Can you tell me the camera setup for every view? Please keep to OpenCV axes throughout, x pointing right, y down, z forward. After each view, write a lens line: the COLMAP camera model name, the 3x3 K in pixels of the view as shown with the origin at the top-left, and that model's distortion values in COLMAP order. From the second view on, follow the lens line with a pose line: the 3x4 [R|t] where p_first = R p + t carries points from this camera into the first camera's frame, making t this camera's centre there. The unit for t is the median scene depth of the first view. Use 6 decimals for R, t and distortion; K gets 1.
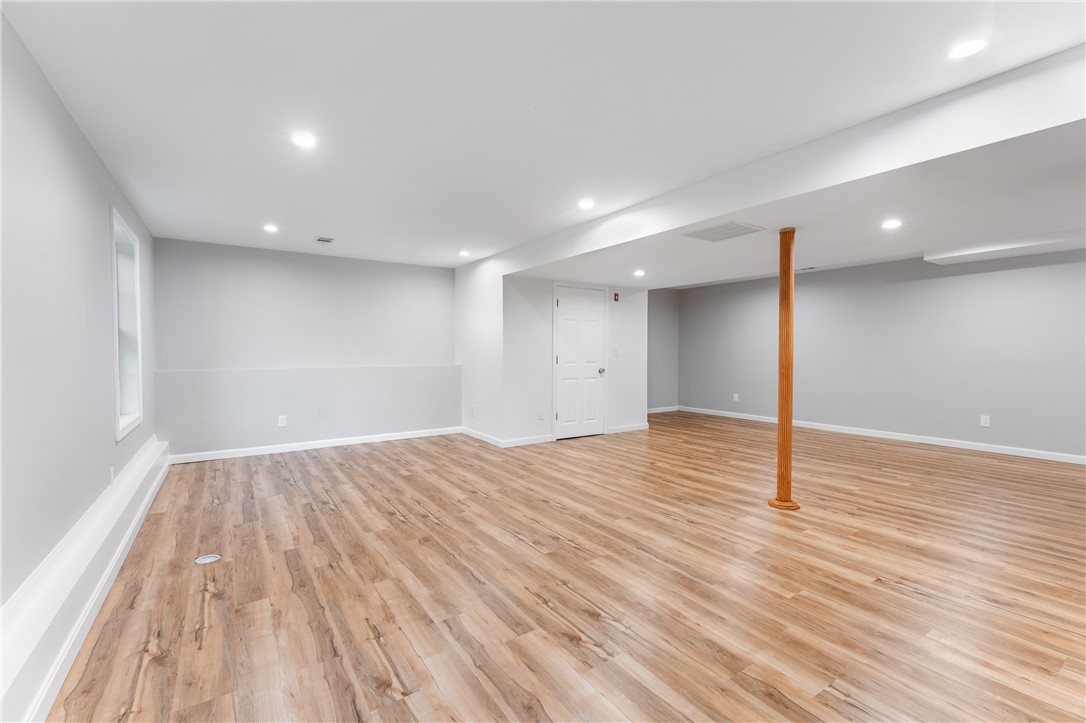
lens RADIAL K [[467.2, 0, 539.1], [0, 467.2, 360.7], [0, 0, 1]] dist [-0.001054, 0.000075]
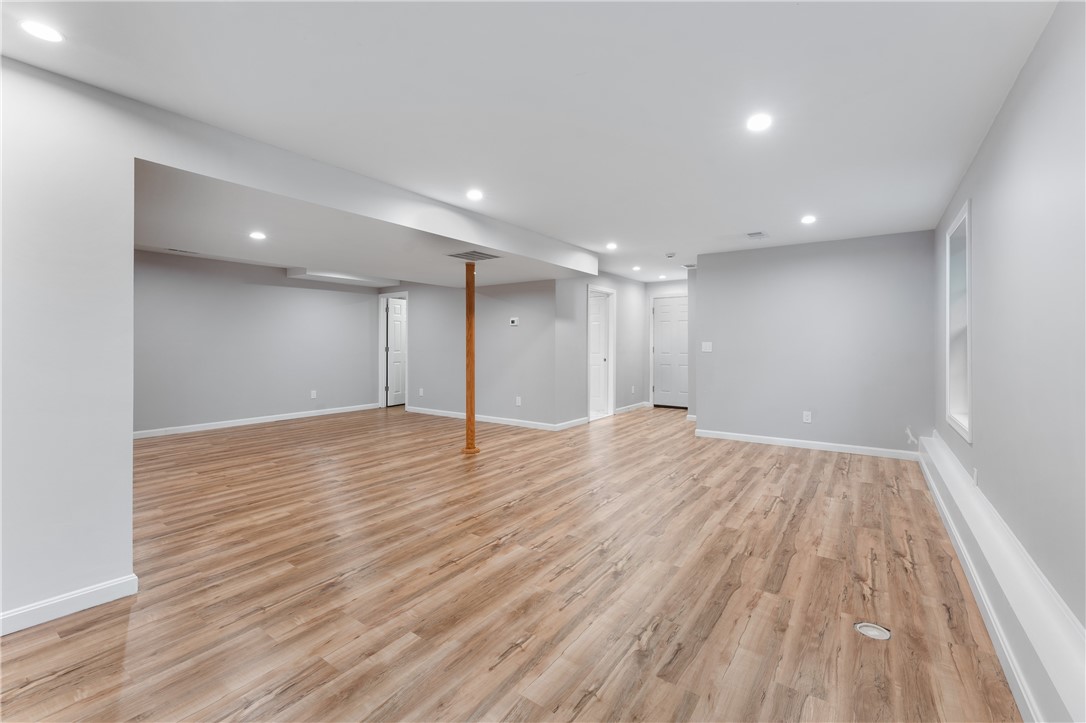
lens RADIAL K [[461.5, 0, 541.3], [0, 461.5, 342.3], [0, 0, 1]] dist [-0.008432, 0.000300]
pose [[-0.351905, 0.002610, 0.936032, -0.944369], [0.019350, 0.999803, 0.004487, -0.033104], [-0.935836, 0.019691, -0.351887, 1.361339]]
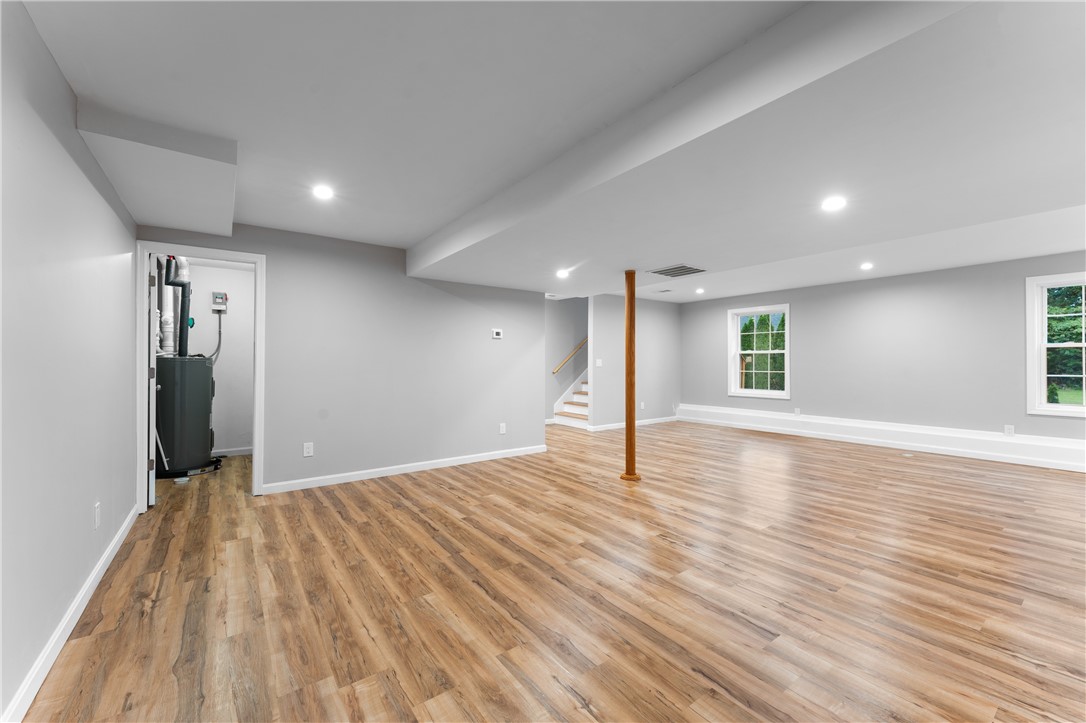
lens RADIAL K [[433.2, 0, 539.7], [0, 433.2, 360.1], [0, 0, 1]] dist [-0.001599, -0.000260]
pose [[-0.999204, 0.000730, -0.039898, 0.874309], [0.000047, 0.999853, 0.017127, -0.047579], [0.039904, 0.017112, -0.999057, 2.329530]]
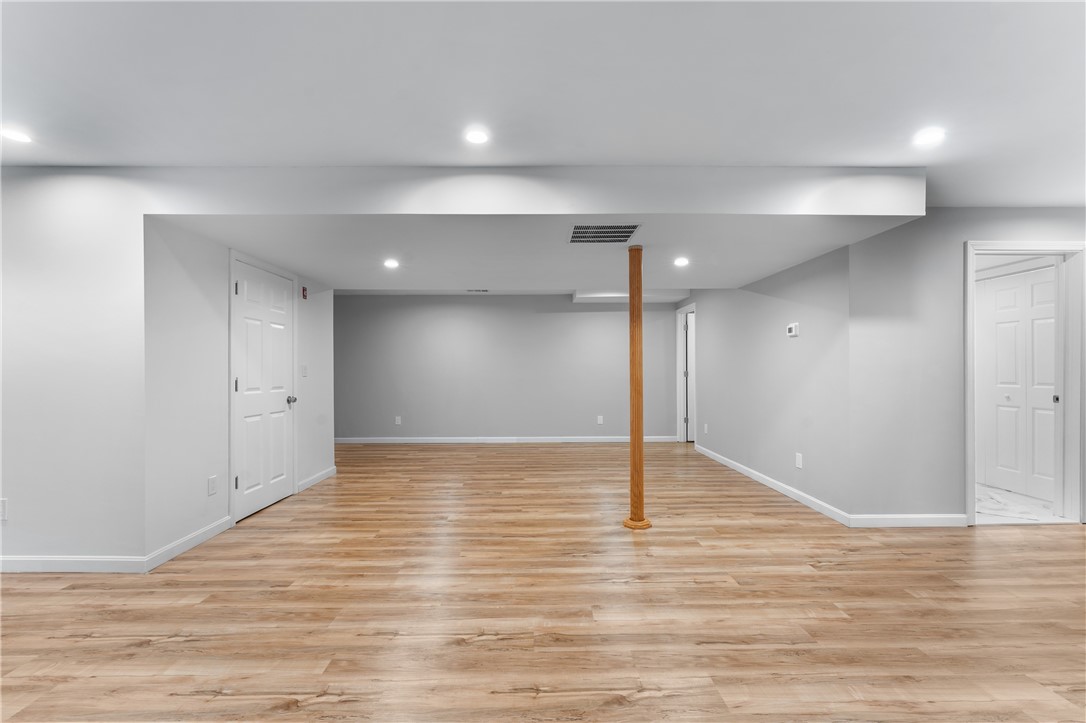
lens RADIAL K [[454.0, 0, 540.0], [0, 454.0, 368.5], [0, 0, 1]] dist [-0.003435, -0.000029]
pose [[0.545856, -0.000669, 0.837879, -0.412978], [0.022321, 0.999656, -0.013743, -0.011554], [-0.837582, 0.026204, 0.545683, 0.674953]]
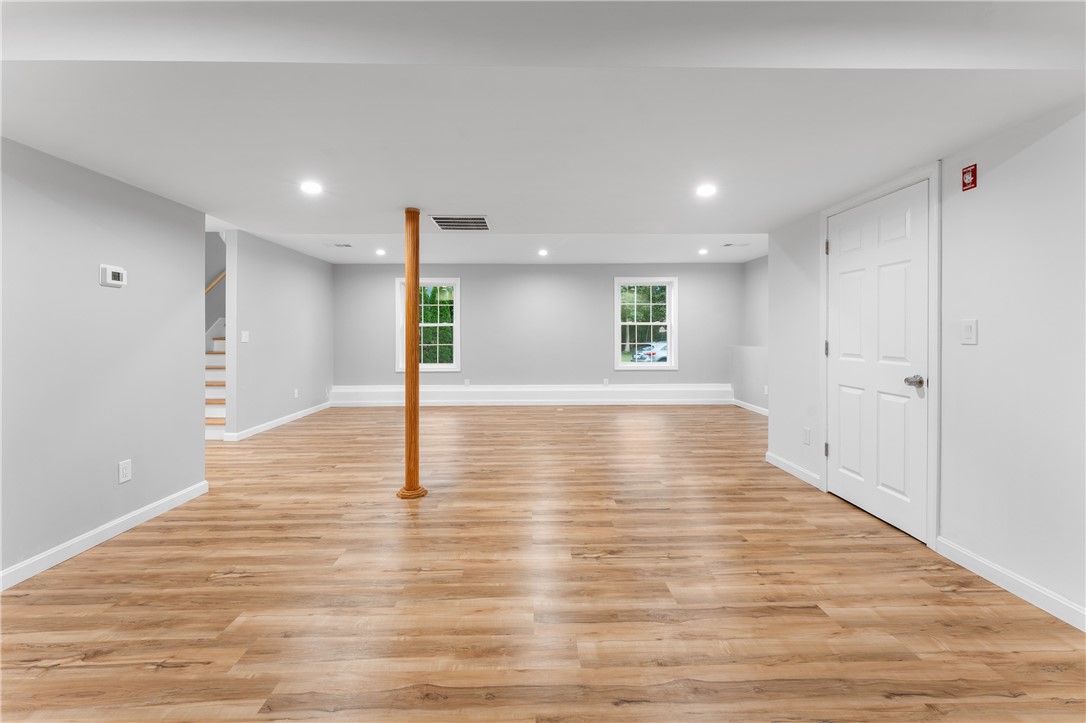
lens RADIAL K [[441.2, 0, 540.0], [0, 441.2, 335.6], [0, 0, 1]] dist [-0.000007, -0.000253]
pose [[-0.537233, 0.002588, -0.843430, 1.210448], [-0.015484, 0.999796, 0.012930, -0.033994], [0.843291, 0.020007, -0.537084, 1.796406]]
